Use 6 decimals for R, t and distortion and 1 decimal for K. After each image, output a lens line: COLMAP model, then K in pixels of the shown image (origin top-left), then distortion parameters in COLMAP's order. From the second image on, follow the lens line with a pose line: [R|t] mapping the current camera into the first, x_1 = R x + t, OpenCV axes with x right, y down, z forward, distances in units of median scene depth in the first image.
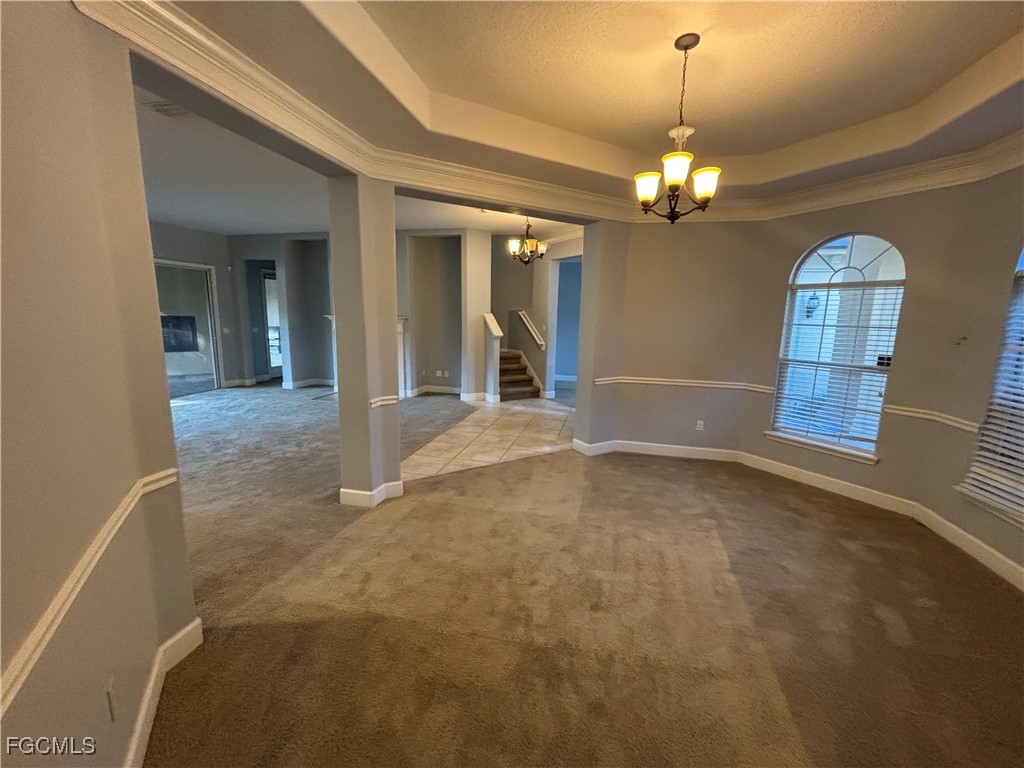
lens RADIAL K [[414.2, 0, 509.9], [0, 414.2, 384.2], [0, 0, 1]] dist [0.000658, -0.000254]
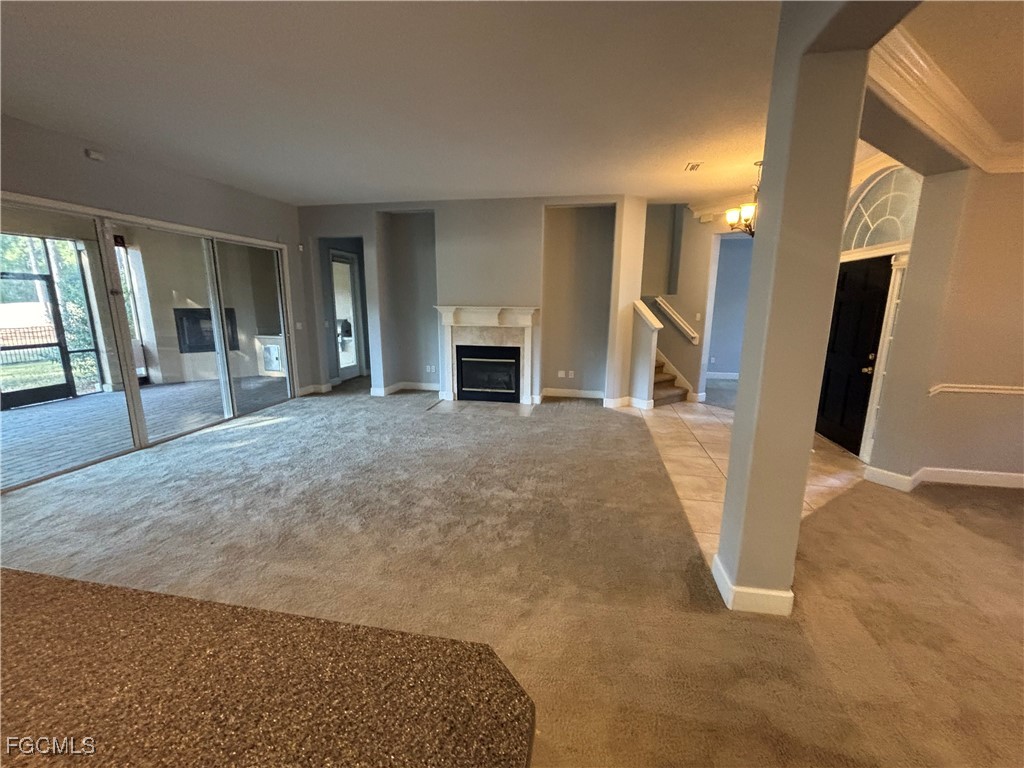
lens RADIAL K [[414.2, 0, 509.9], [0, 414.2, 384.2], [0, 0, 1]] dist [0.000658, -0.000254]
pose [[0.998634, -0.020158, 0.048207, -0.342608], [0.018772, 0.999402, 0.029030, -0.033700], [-0.048763, -0.028085, 0.998415, 0.182938]]
